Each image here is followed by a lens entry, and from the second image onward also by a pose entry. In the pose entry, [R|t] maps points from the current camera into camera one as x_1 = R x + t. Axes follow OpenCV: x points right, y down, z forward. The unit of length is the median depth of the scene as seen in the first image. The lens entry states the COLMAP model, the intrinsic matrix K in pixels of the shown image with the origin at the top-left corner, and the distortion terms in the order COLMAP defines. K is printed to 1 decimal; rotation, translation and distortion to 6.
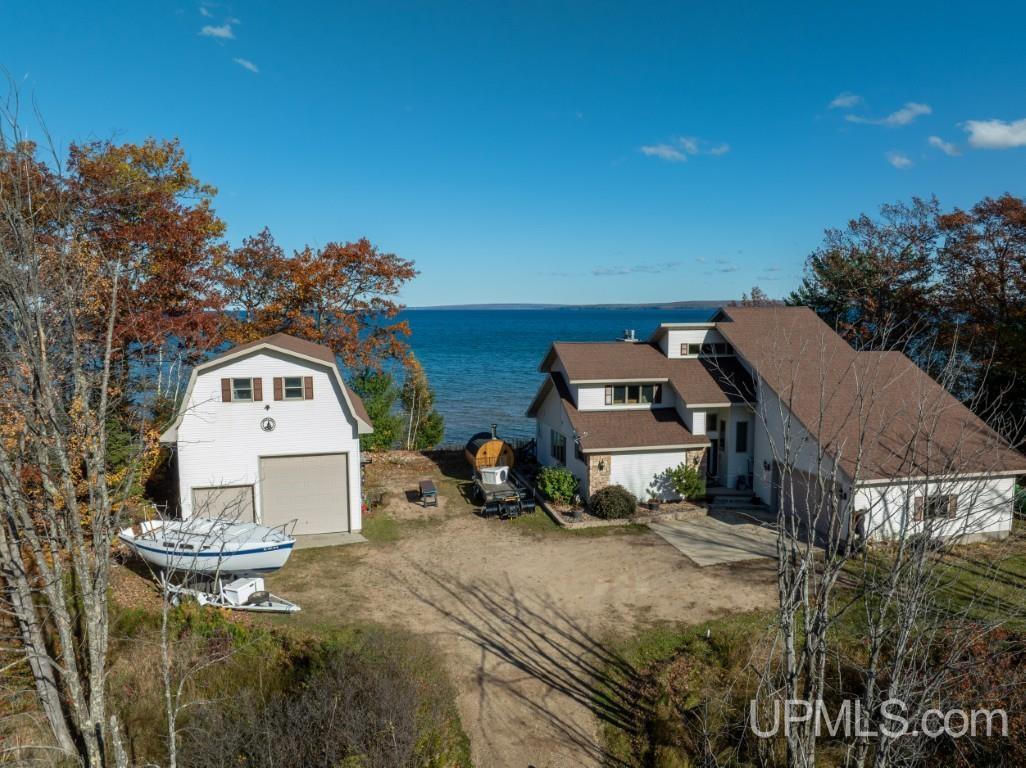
lens RADIAL K [[748.0, 0, 515.6], [0, 748.0, 410.5], [0, 0, 1]] dist [-0.037581, -0.000933]
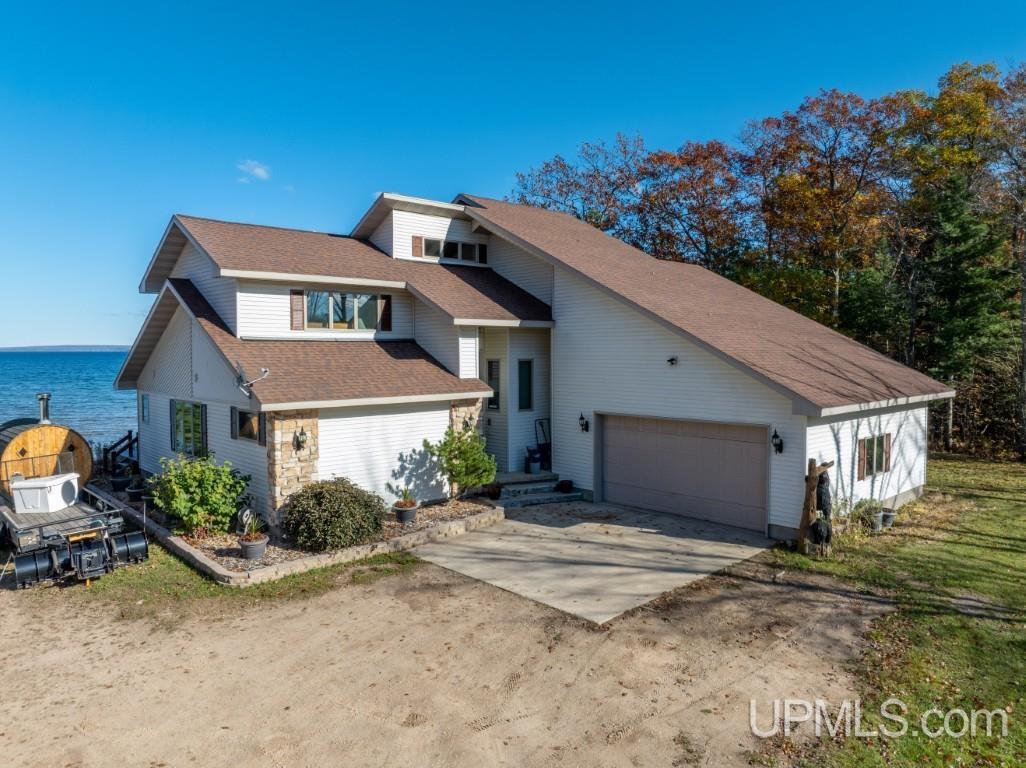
lens RADIAL K [[715.4, 0, 513.0], [0, 715.4, 384.0], [0, 0, 1]] dist [-0.038900, 0.001934]
pose [[0.860388, -0.020692, 0.509220, 0.001063], [0.065589, 0.995362, -0.070373, 0.081601], [-0.505402, 0.093948, 0.857754, 0.558305]]
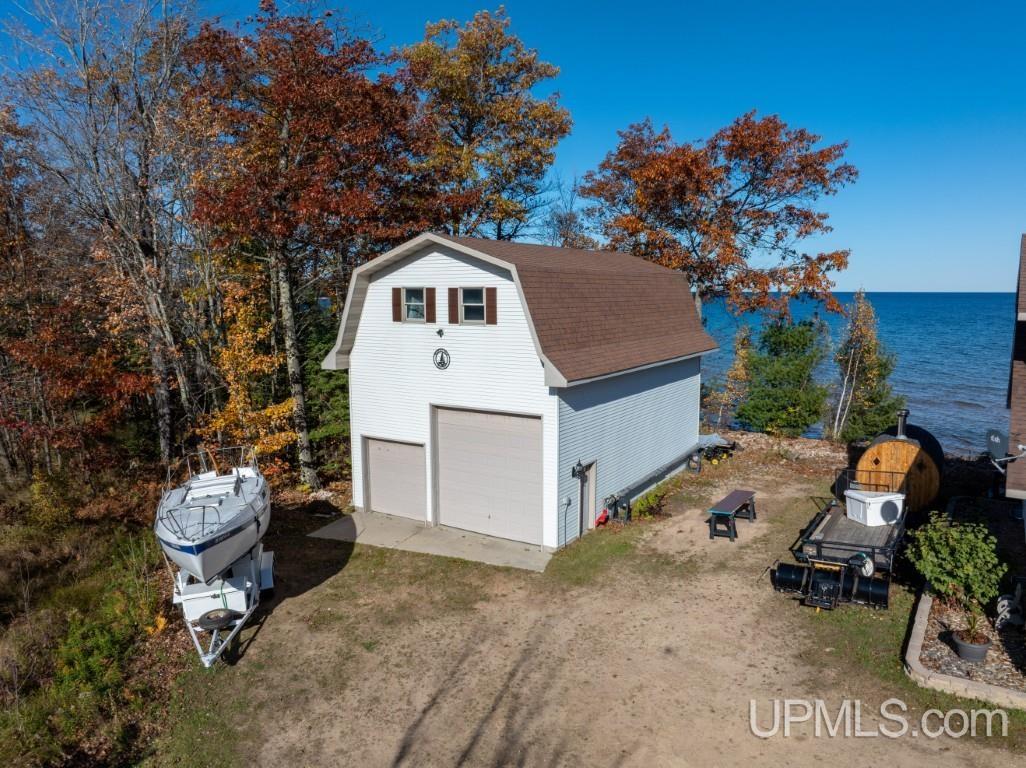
lens RADIAL K [[715.4, 0, 513.0], [0, 715.4, 384.0], [0, 0, 1]] dist [-0.038900, 0.001934]
pose [[0.686303, 0.095033, -0.721080, 0.171391], [-0.097649, 0.994490, 0.038127, 0.010369], [0.720730, 0.044246, 0.691802, 0.581372]]
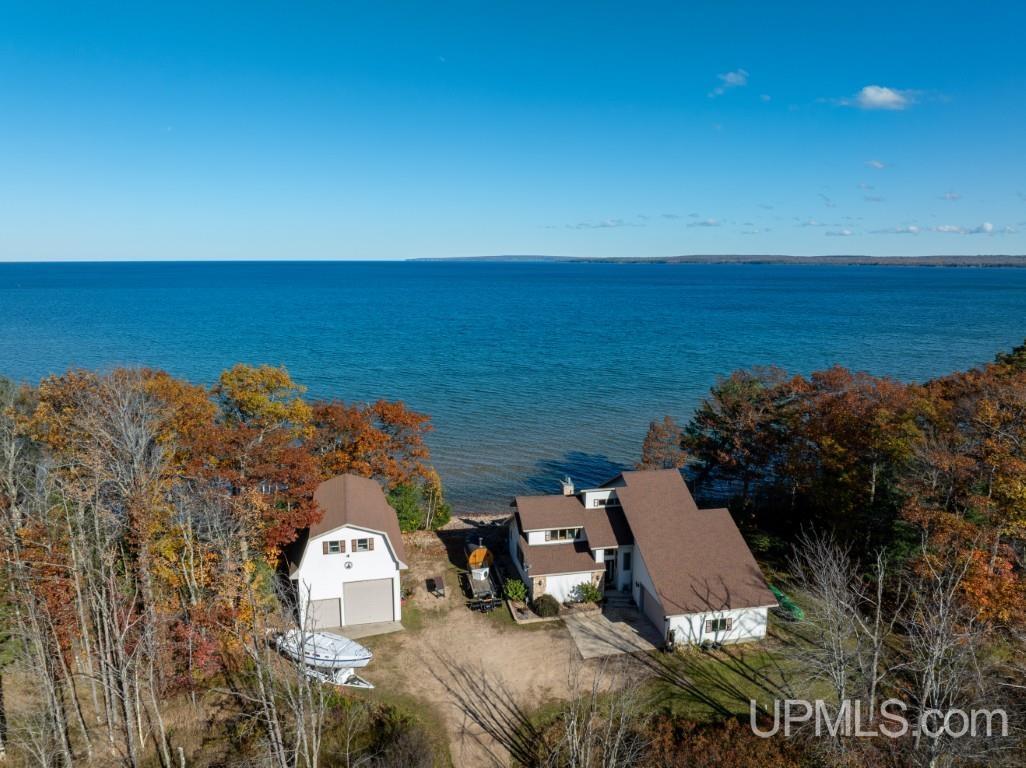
lens RADIAL K [[715.4, 0, 513.0], [0, 715.4, 384.0], [0, 0, 1]] dist [-0.038900, 0.001934]
pose [[0.999788, 0.006666, -0.019467, 0.084080], [-0.005966, 0.999342, 0.035791, -0.455785], [0.019693, -0.035667, 0.999170, -0.637620]]
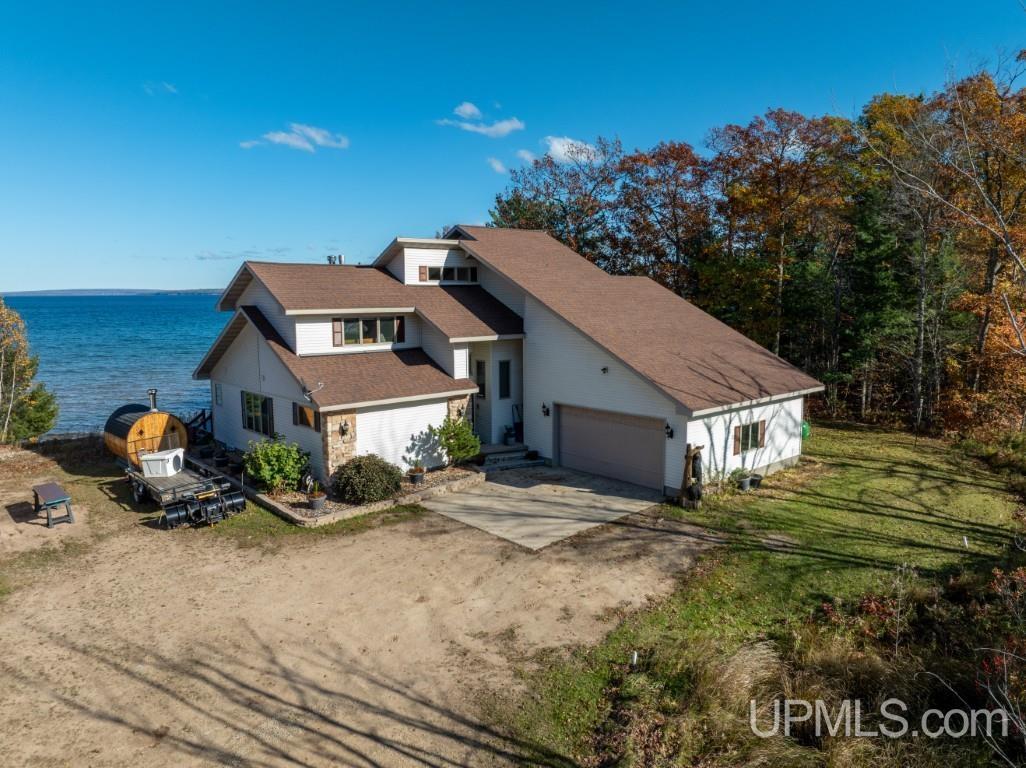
lens RADIAL K [[715.4, 0, 513.0], [0, 715.4, 384.0], [0, 0, 1]] dist [-0.038900, 0.001934]
pose [[0.867361, -0.061921, 0.493813, -0.077979], [0.066220, 0.997766, 0.008801, 0.037274], [-0.493255, 0.025066, 0.869524, 0.353100]]
